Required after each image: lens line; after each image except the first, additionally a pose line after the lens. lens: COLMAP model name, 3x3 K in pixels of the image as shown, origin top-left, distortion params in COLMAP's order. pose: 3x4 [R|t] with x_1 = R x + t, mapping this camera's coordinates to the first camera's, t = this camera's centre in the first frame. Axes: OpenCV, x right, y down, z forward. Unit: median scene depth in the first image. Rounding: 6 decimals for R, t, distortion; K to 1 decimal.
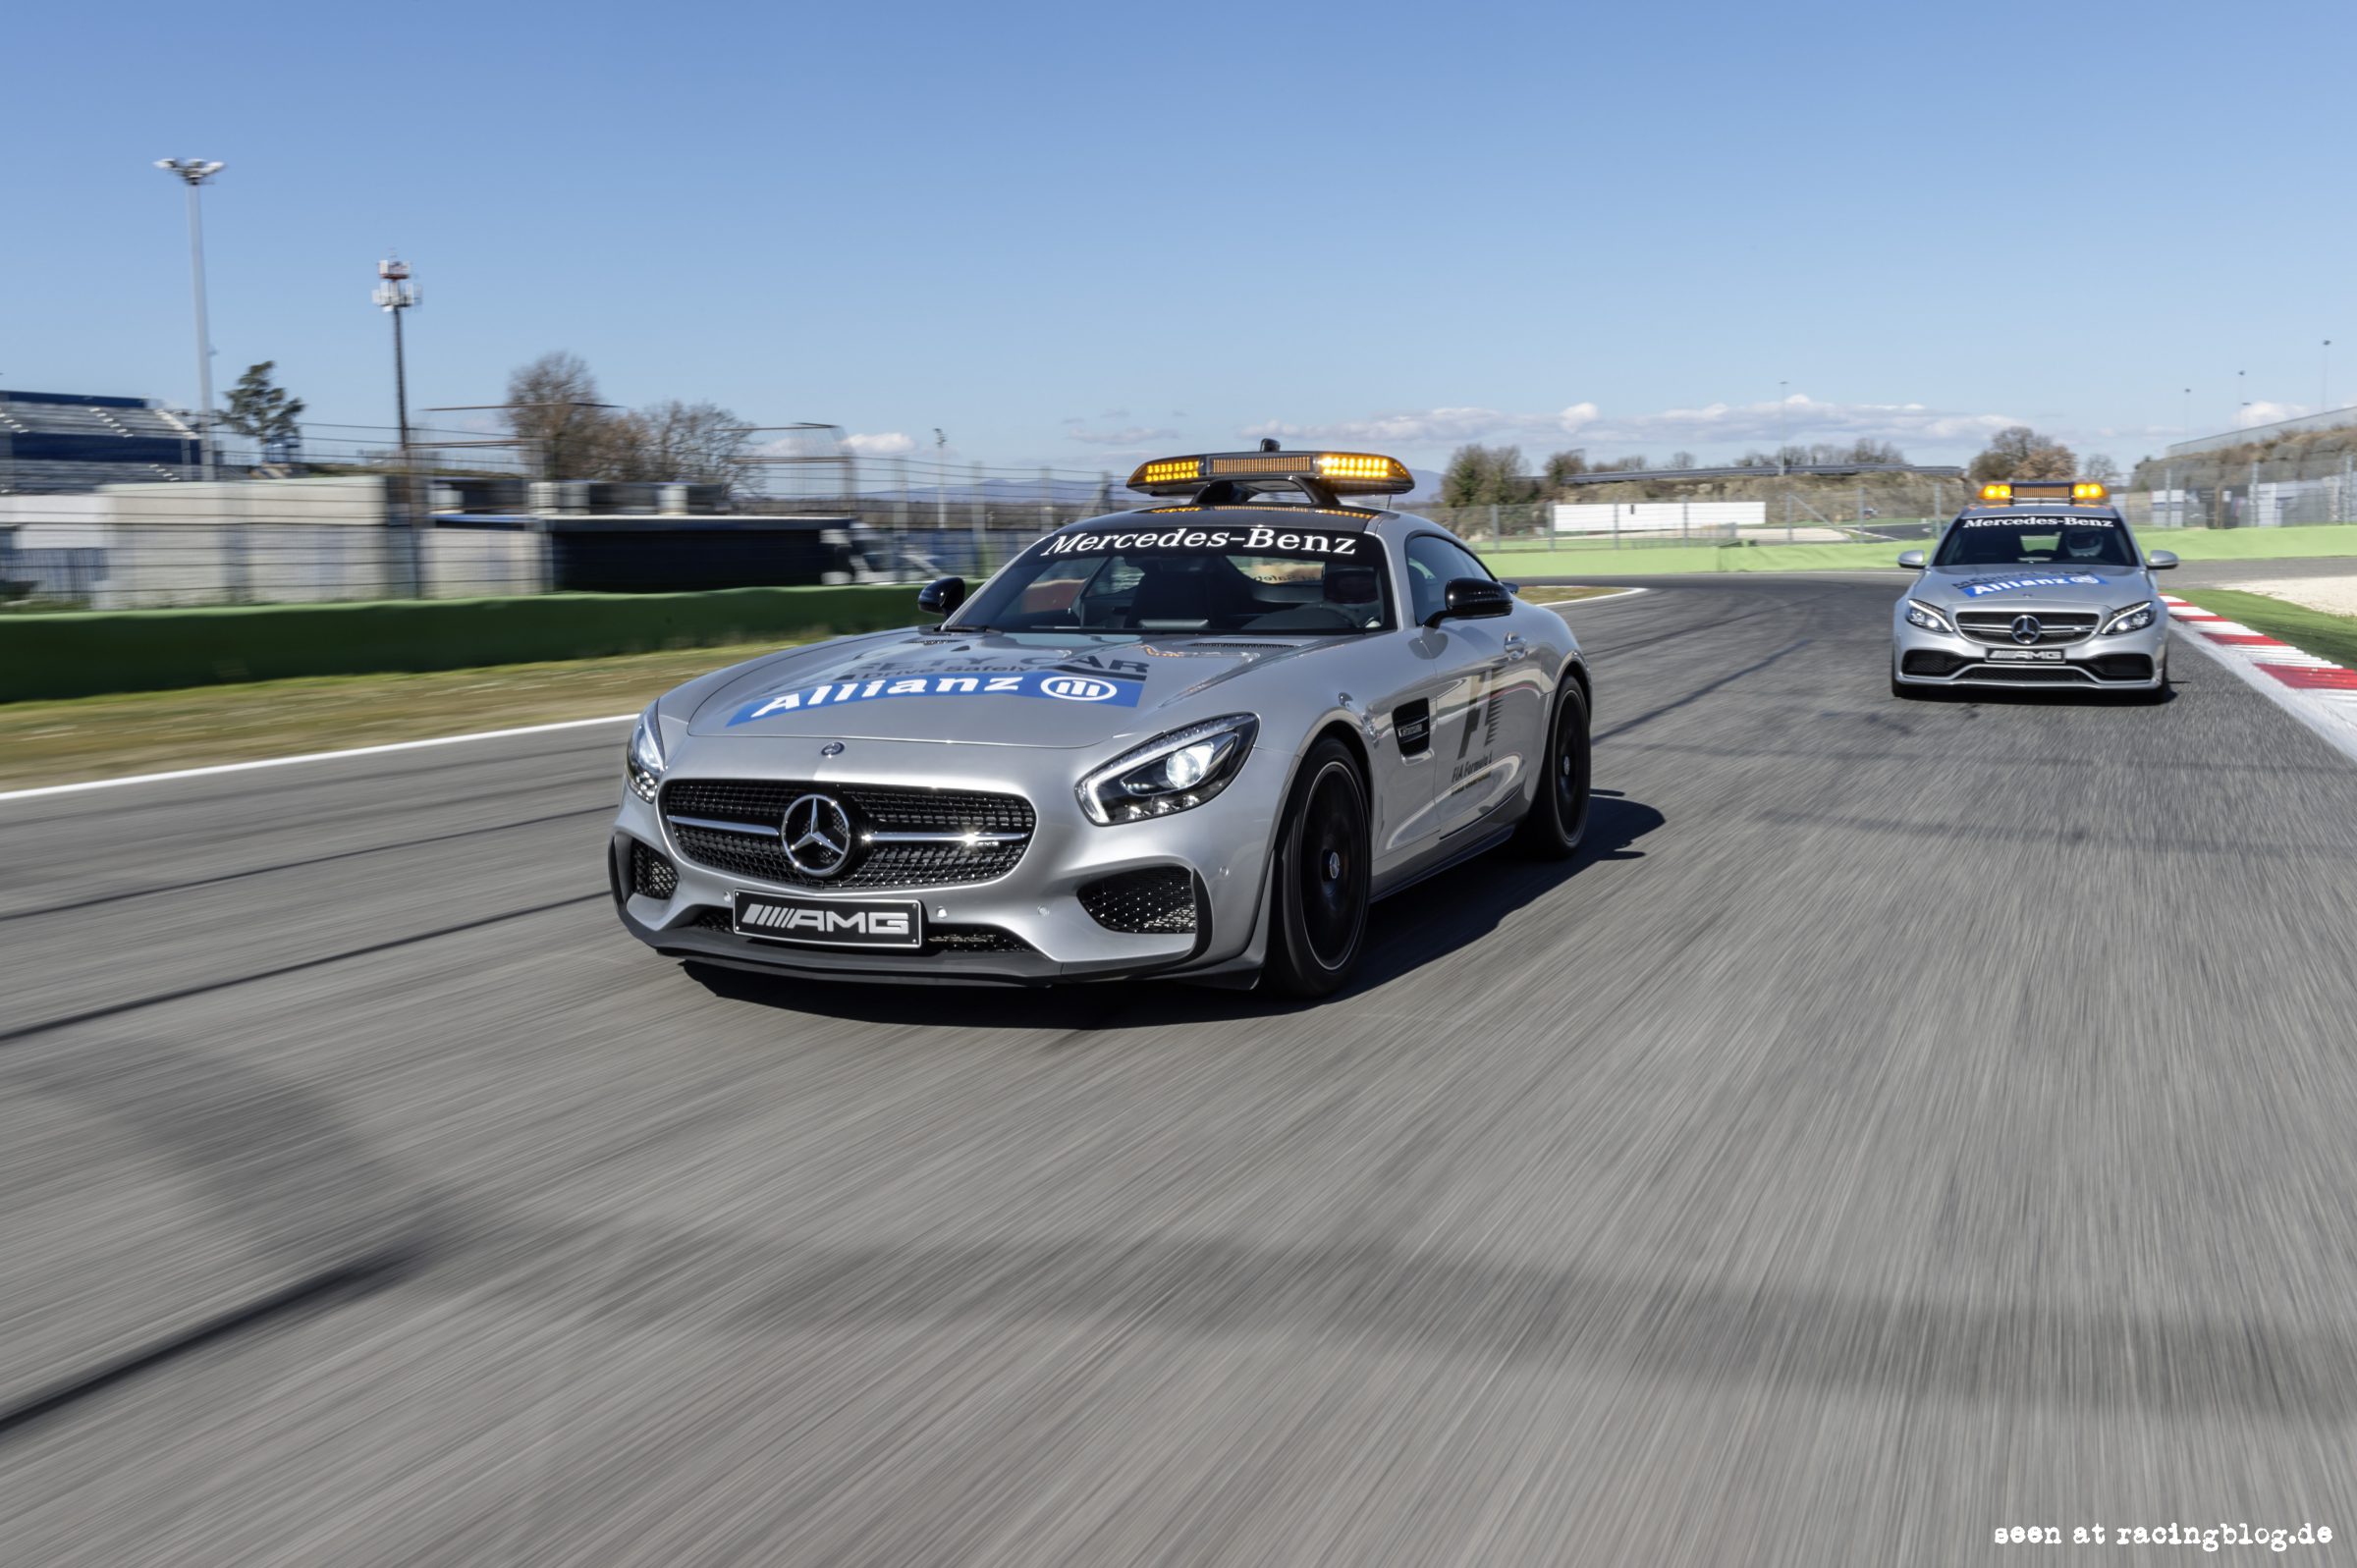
lens RADIAL K [[2232.6, 0, 1174.7], [0, 2232.6, 786.0], [0, 0, 1]] dist [-0.045842, 0.000000]
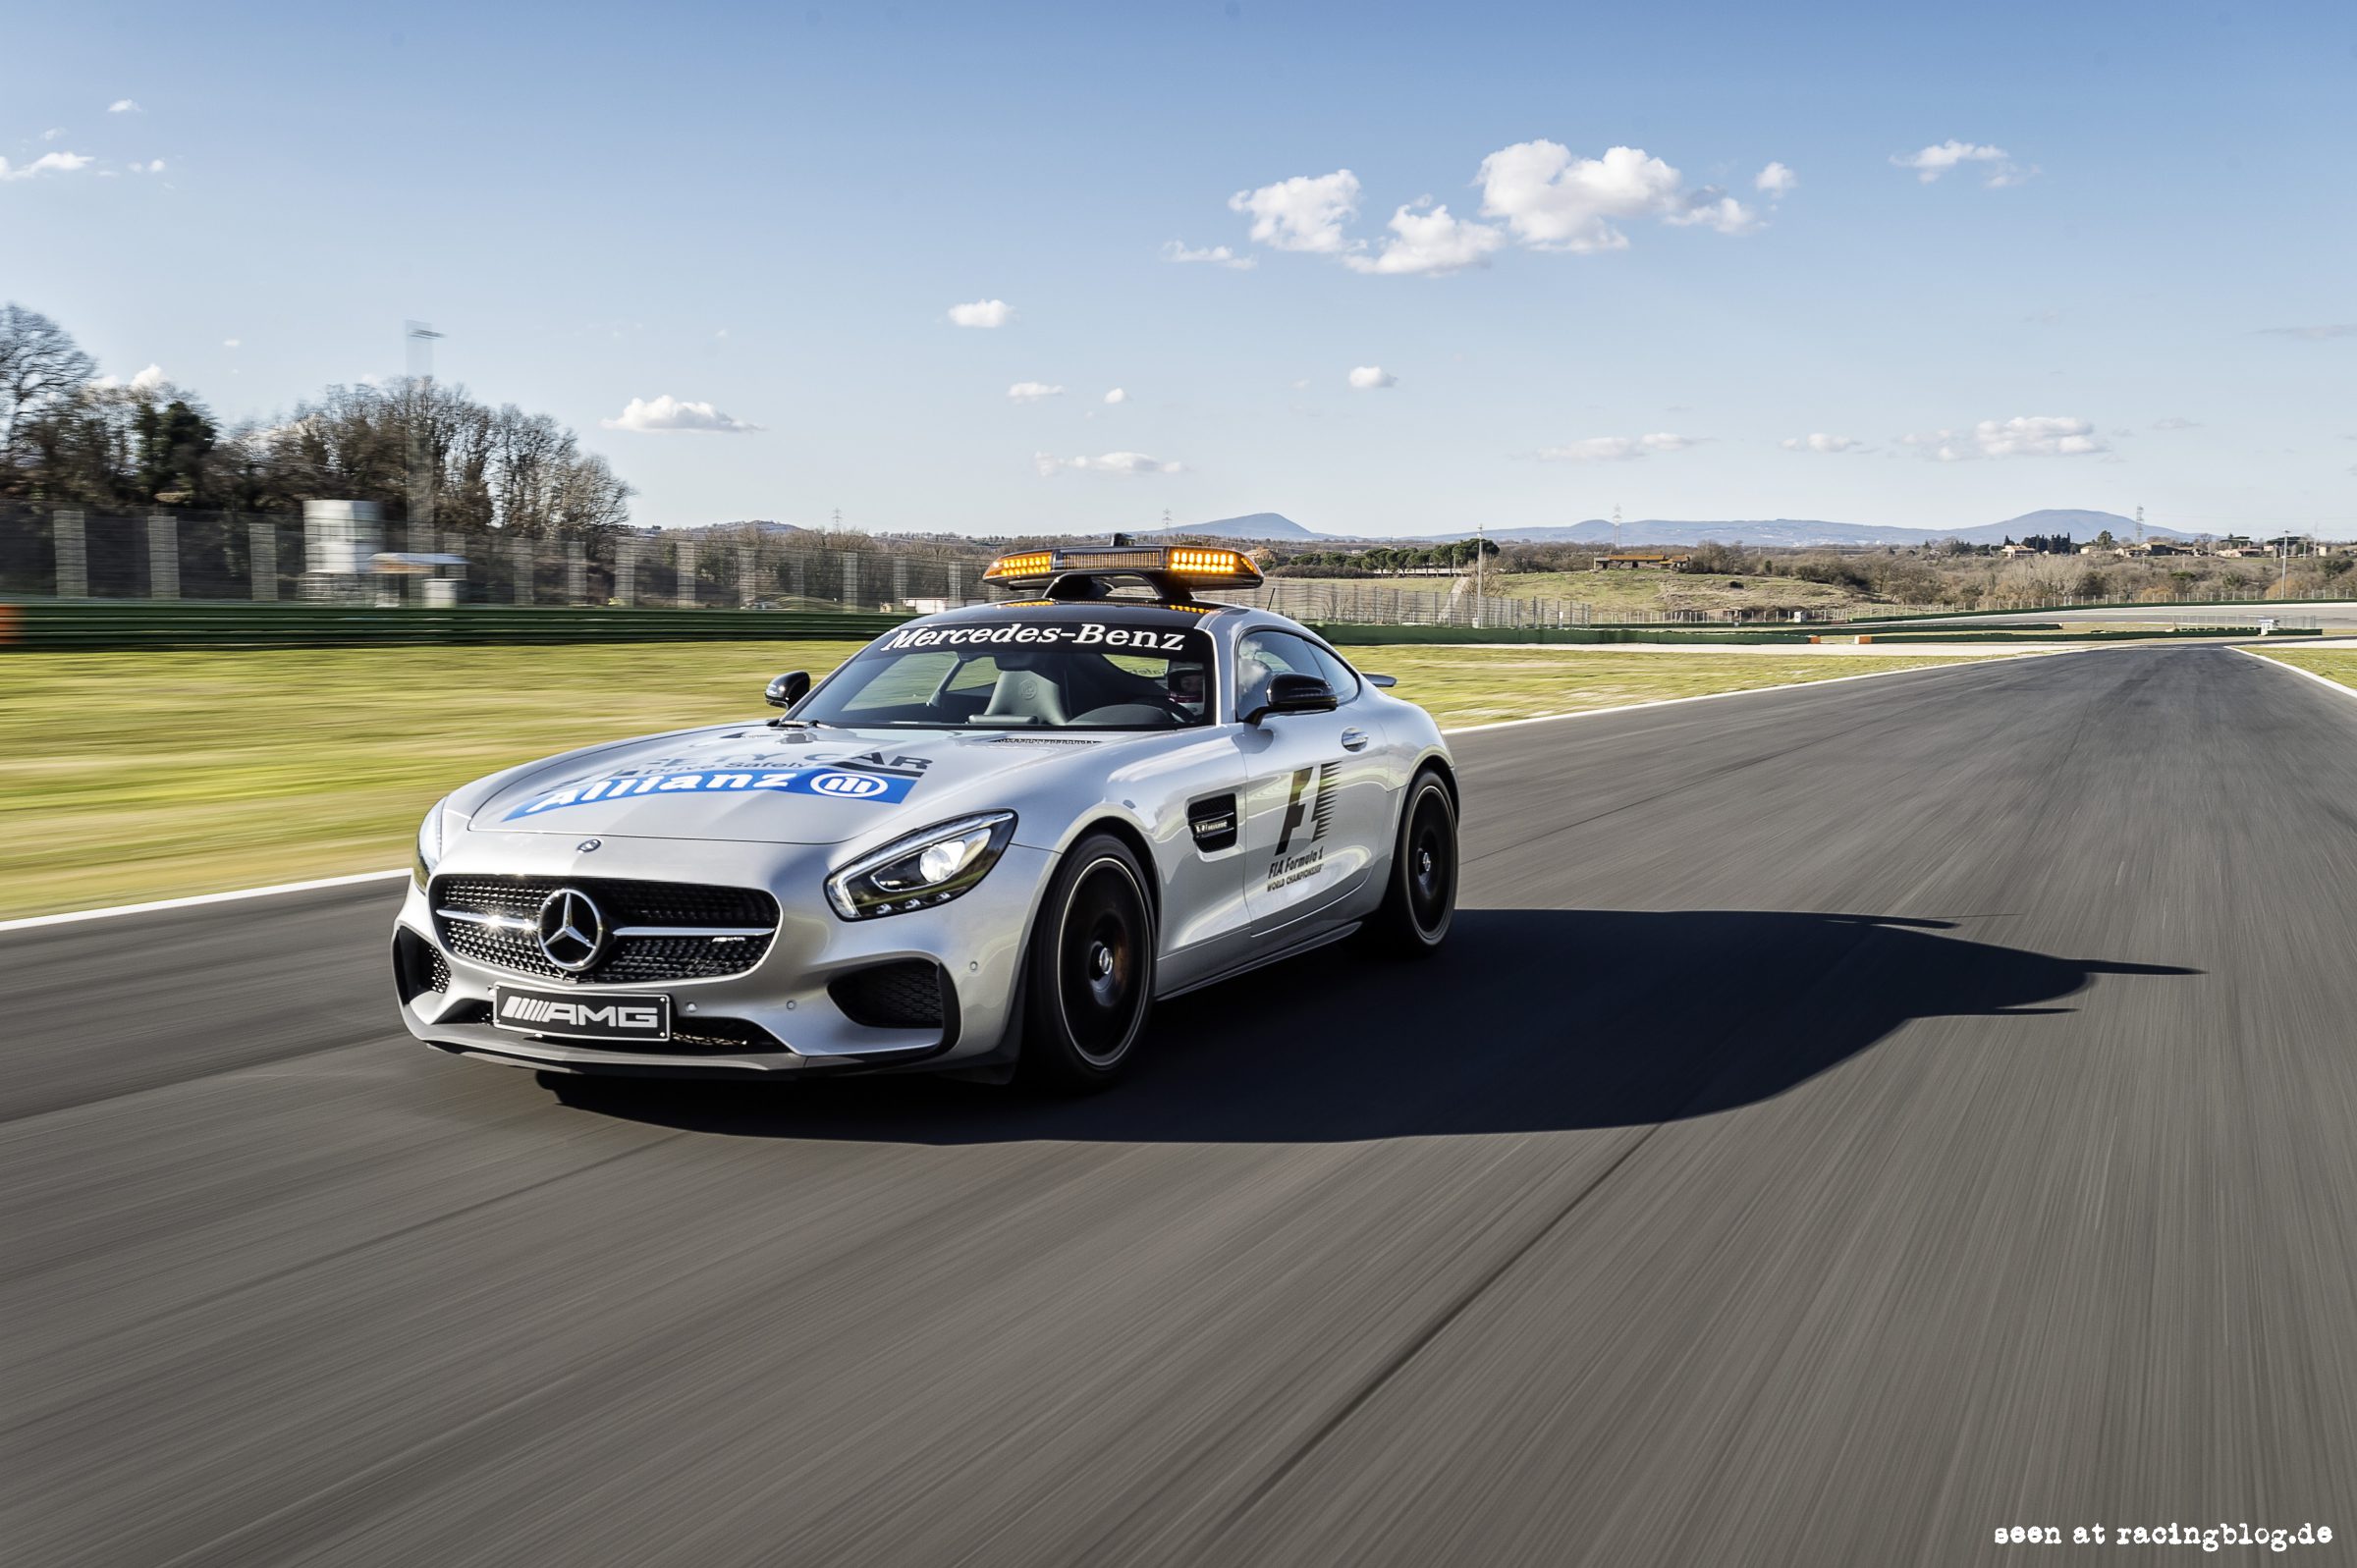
lens RADIAL K [[2304.1, 0, 1182.2], [0, 2304.1, 789.0], [0, 0, 1]] dist [0.019455, 0.000000]
pose [[0.999713, 0.002008, -0.023891, 0.127685], [-0.002947, 0.999221, -0.039343, -0.001154], [0.023794, 0.039402, 0.998940, -0.036582]]
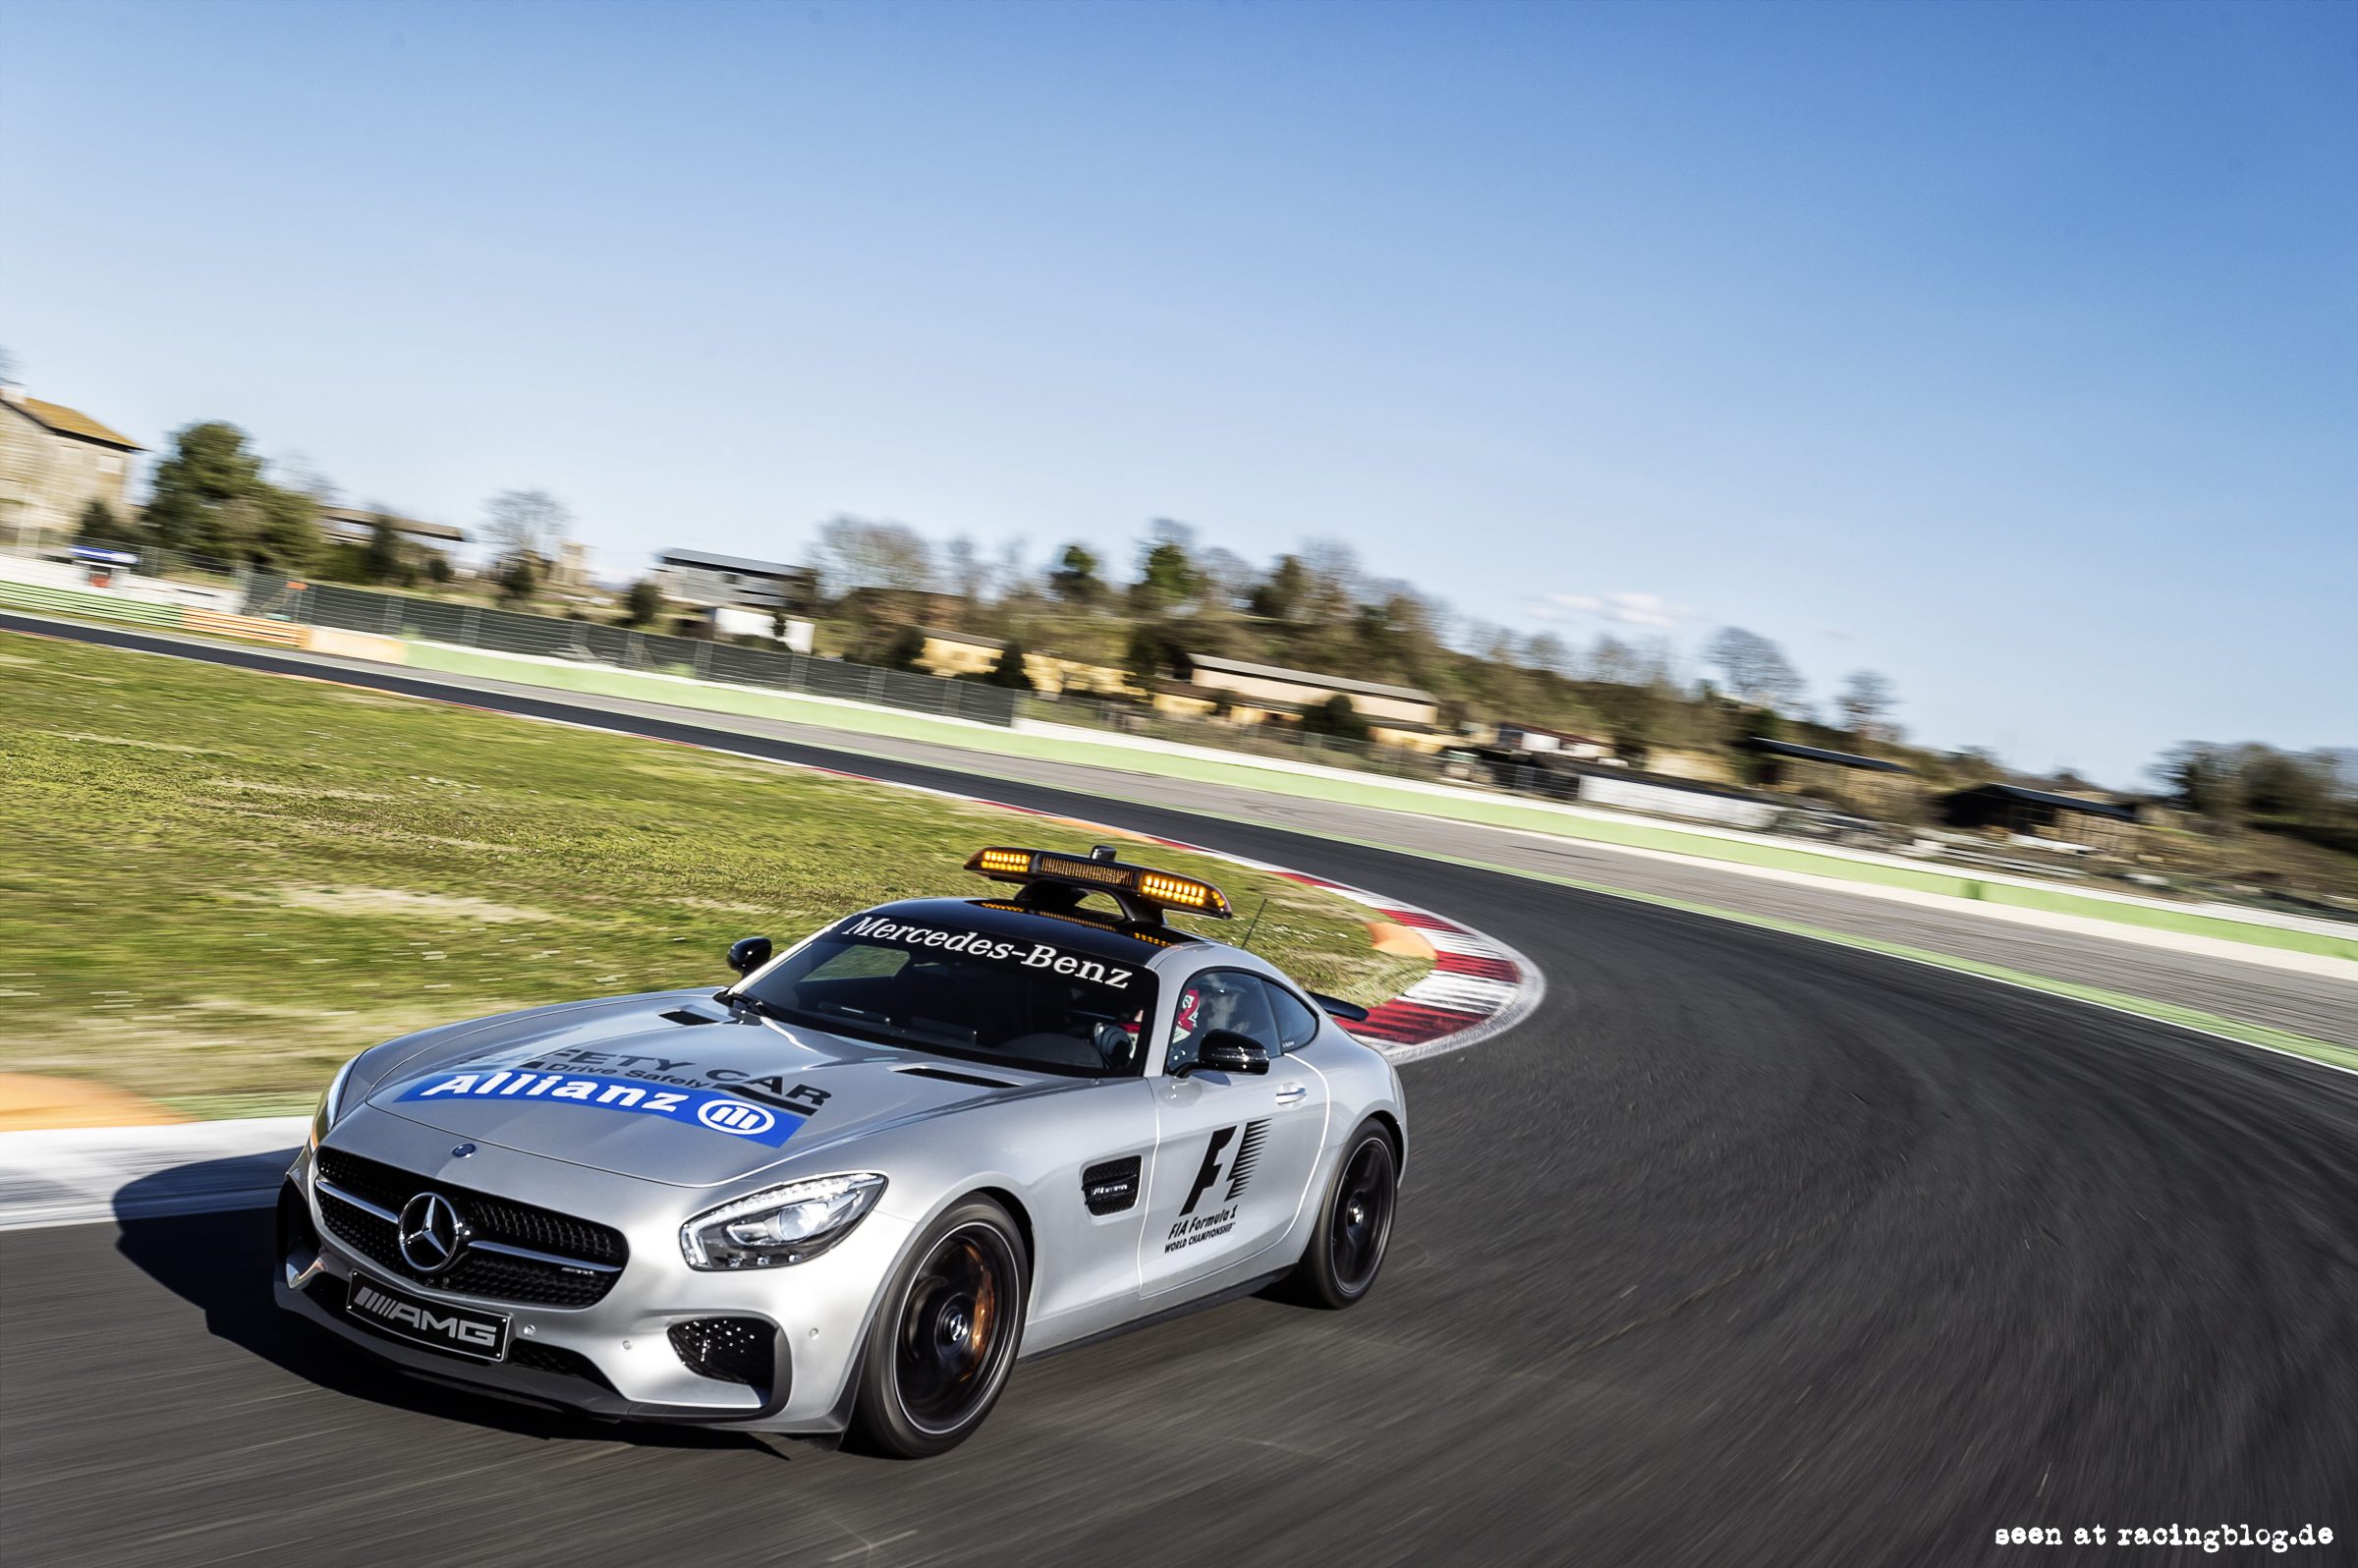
lens RADIAL K [[2305.3, 0, 1172.2], [0, 2305.3, 792.6], [0, 0, 1]] dist [0.019455, 0.000000]
pose [[0.985731, 0.147217, -0.081620, 0.209031], [-0.154598, 0.983590, -0.093003, -0.117778], [0.066589, 0.104294, 0.992315, -0.044325]]
